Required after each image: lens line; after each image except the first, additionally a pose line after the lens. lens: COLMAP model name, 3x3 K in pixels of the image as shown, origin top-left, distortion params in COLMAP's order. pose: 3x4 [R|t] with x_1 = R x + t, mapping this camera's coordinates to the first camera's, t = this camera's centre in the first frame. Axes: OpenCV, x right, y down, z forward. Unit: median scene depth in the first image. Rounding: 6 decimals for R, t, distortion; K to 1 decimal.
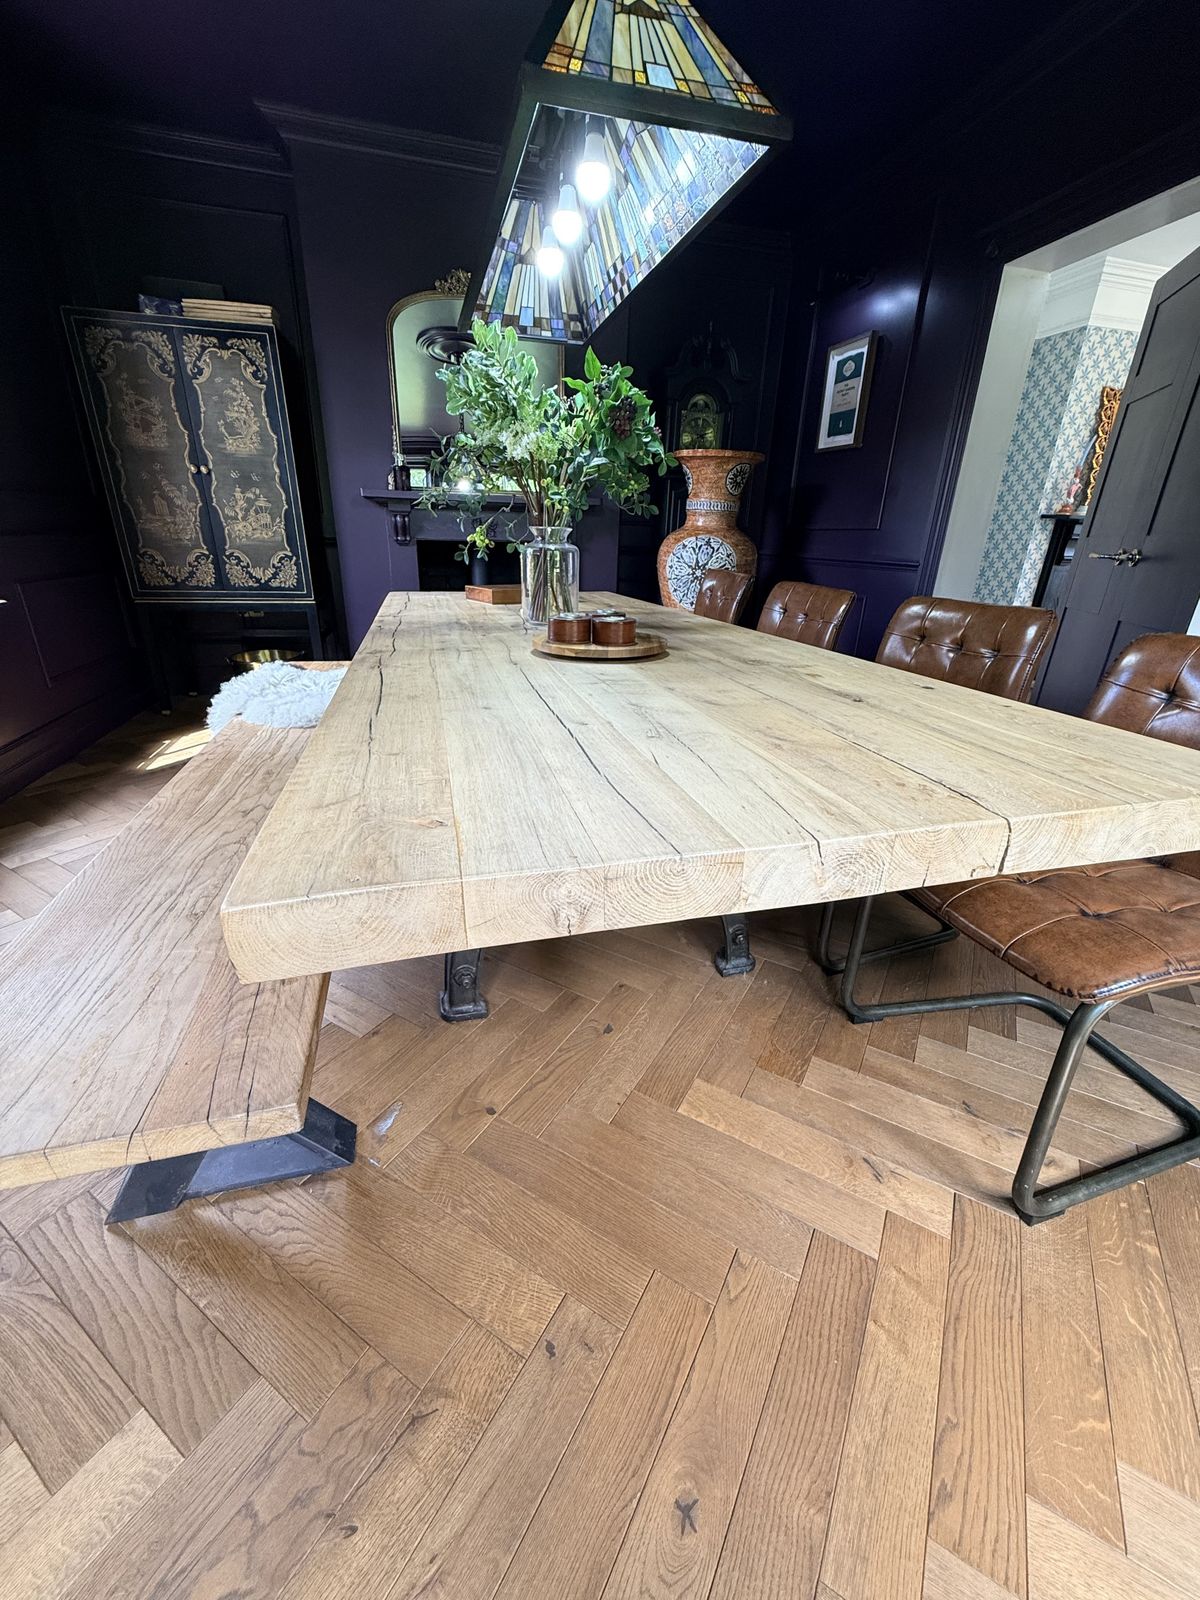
lens RADIAL K [[634.7, 0, 600.0], [0, 634.7, 798.6], [0, 0, 1]] dist [-0.000241, 0.000032]
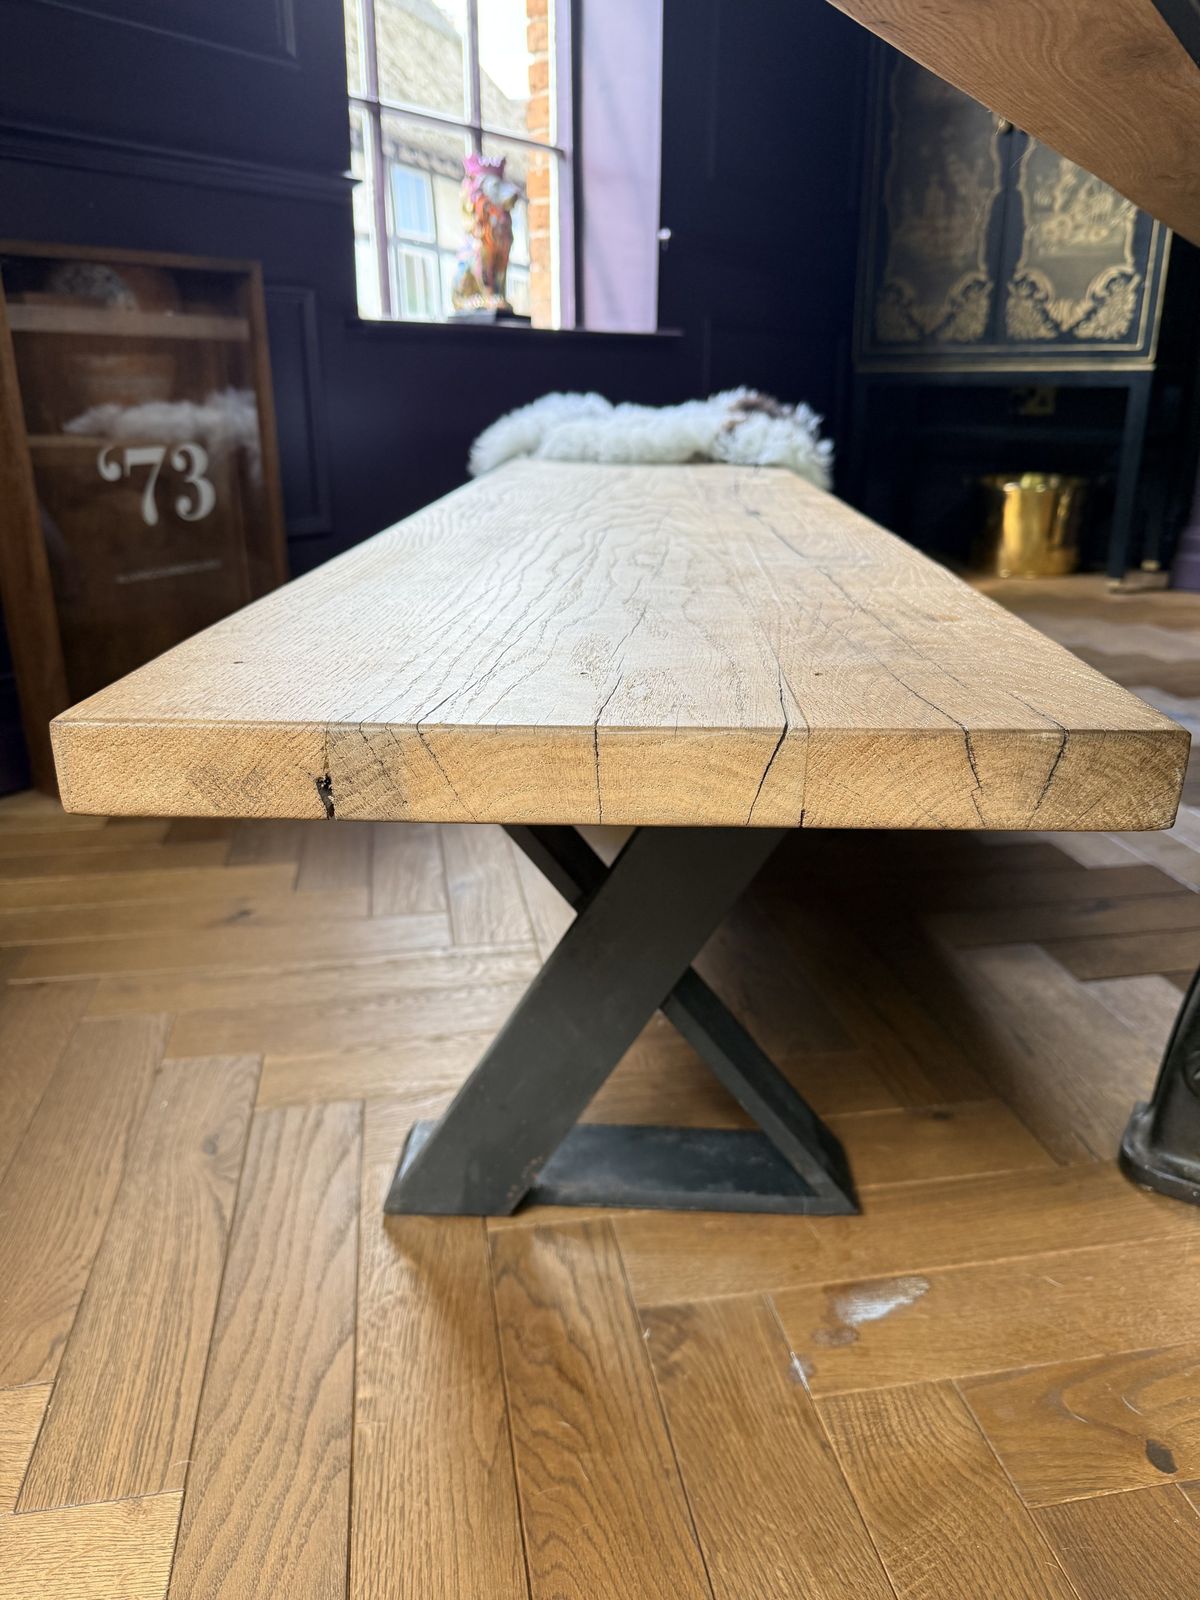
lens RADIAL K [[1157.8, 0, 600.0], [0, 1157.8, 800.0], [0, 0, 1]] dist [-0.018165, -0.002451]
pose [[0.655193, 0.232020, -0.718950, -0.008675], [-0.269723, 0.960791, 0.064264, 0.090299], [0.705671, 0.151812, 0.692085, 0.149929]]
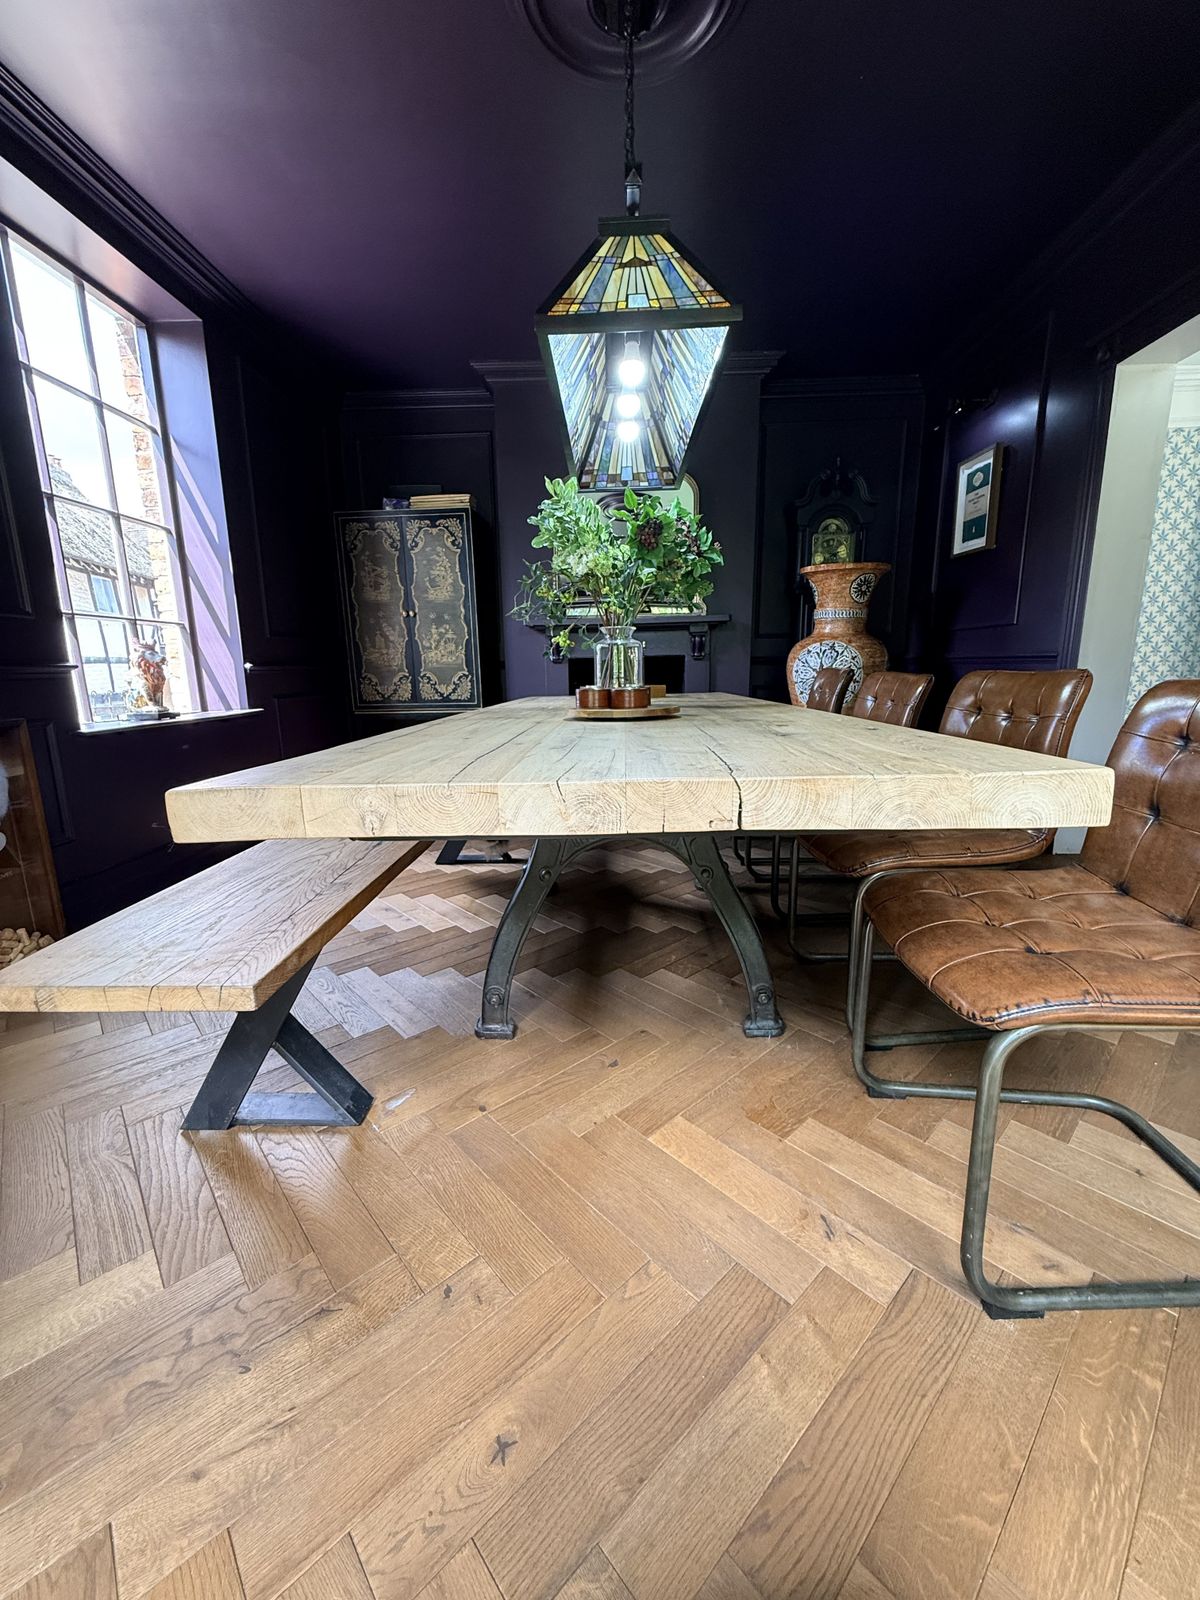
lens RADIAL K [[632.7, 0, 599.6], [0, 632.7, 797.0], [0, 0, 1]] dist [-0.001263, 0.000403]
pose [[0.955490, 0.016241, -0.294576, 0.142046], [-0.071282, 0.981610, -0.177092, 0.056640], [0.286282, 0.190208, 0.939076, -0.037102]]
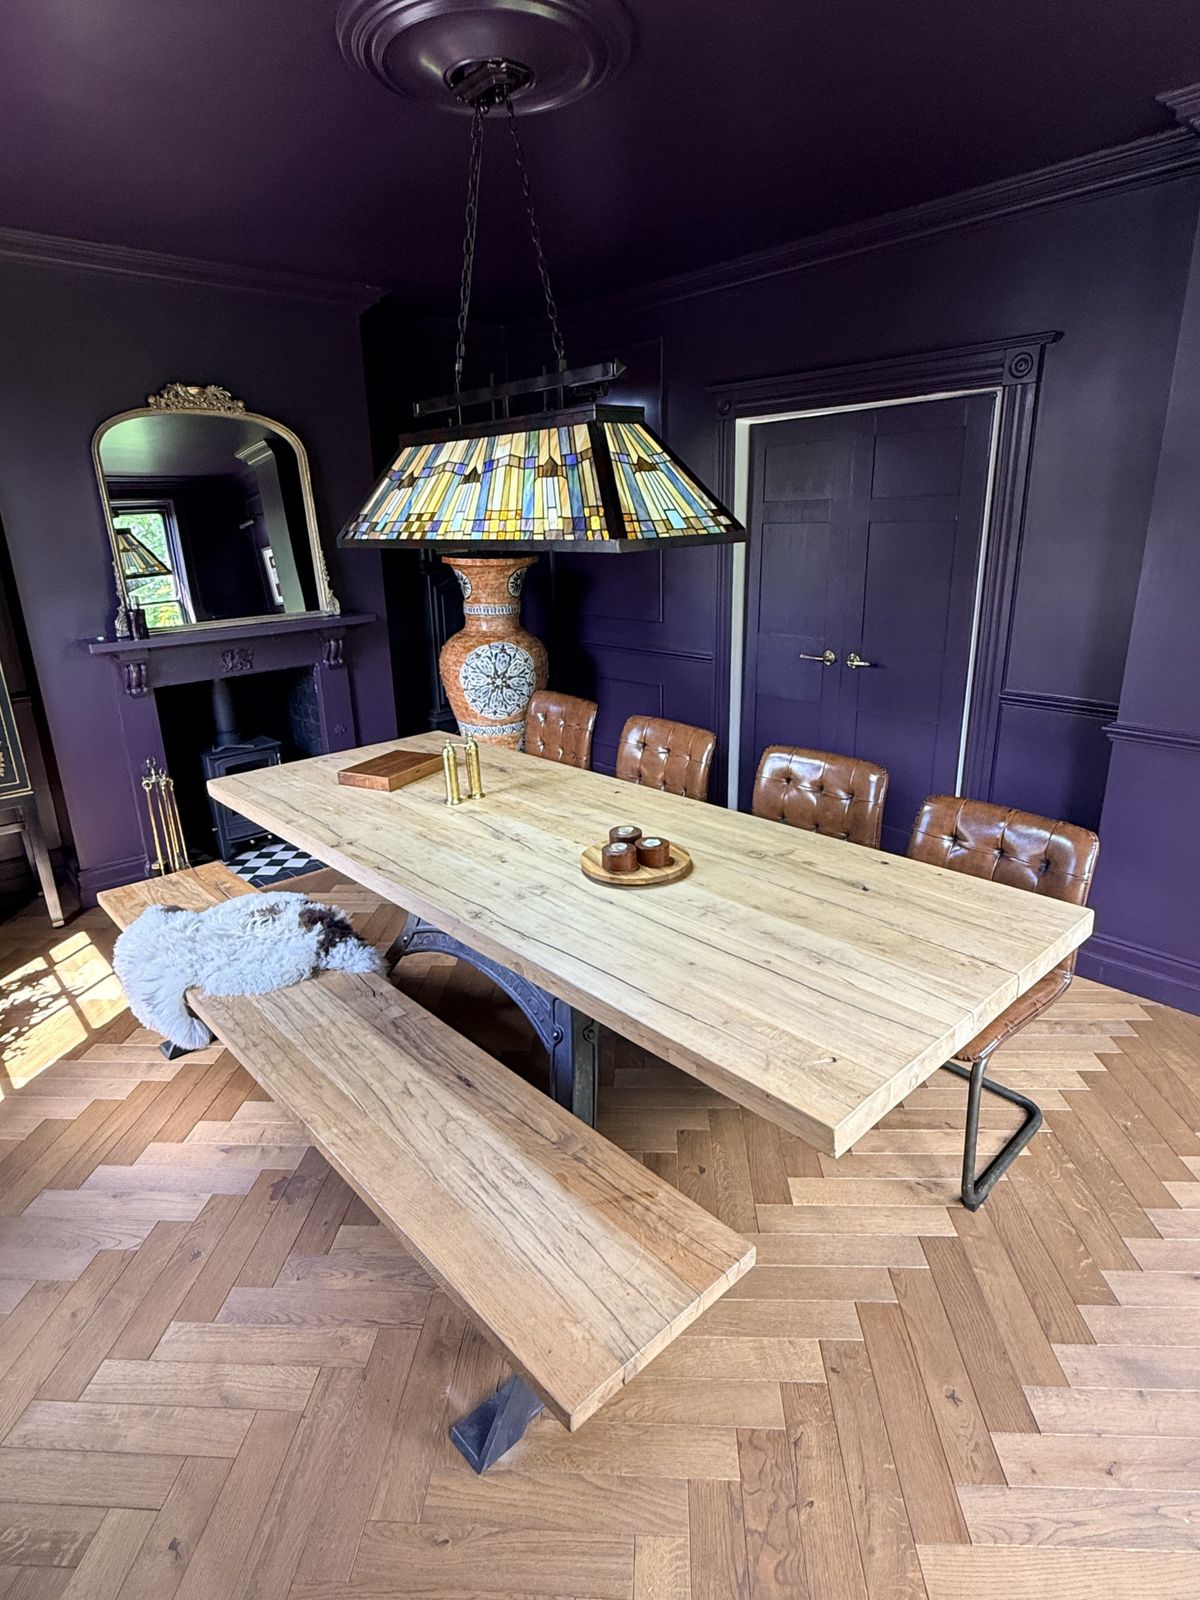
lens RADIAL K [[863.1, 0, 599.3], [0, 863.1, 796.4], [0, 0, 1]] dist [0.000127, -0.001086]
pose [[0.887437, -0.191611, 0.419215, -0.342386], [0.222637, 0.974559, -0.025858, -0.156292], [-0.403595, 0.116280, 0.907519, -0.232433]]
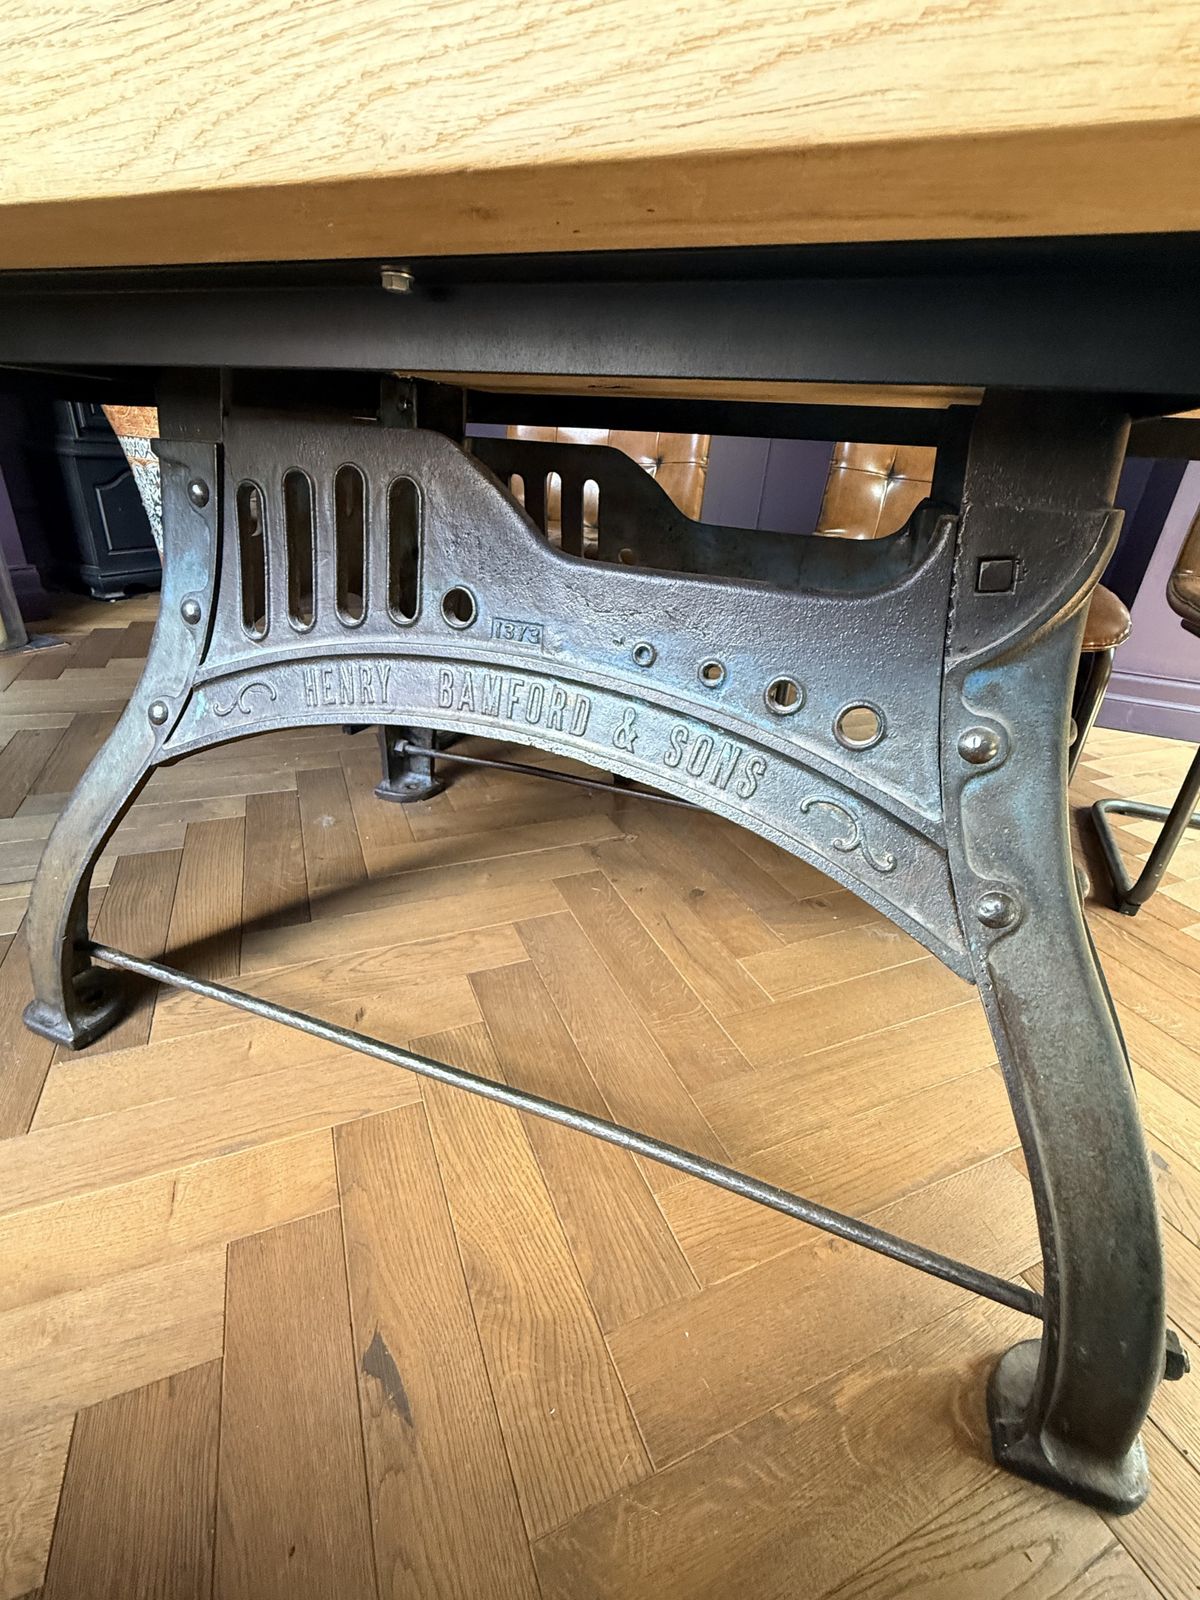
lens RADIAL K [[694.3, 0, 598.8], [0, 694.3, 798.8], [0, 0, 1]] dist [-0.000090, -0.000659]
pose [[0.585262, -0.345651, 0.733480, -0.259085], [0.261288, 0.936731, 0.232944, -0.064001], [-0.767591, 0.055316, 0.638548, 0.473767]]
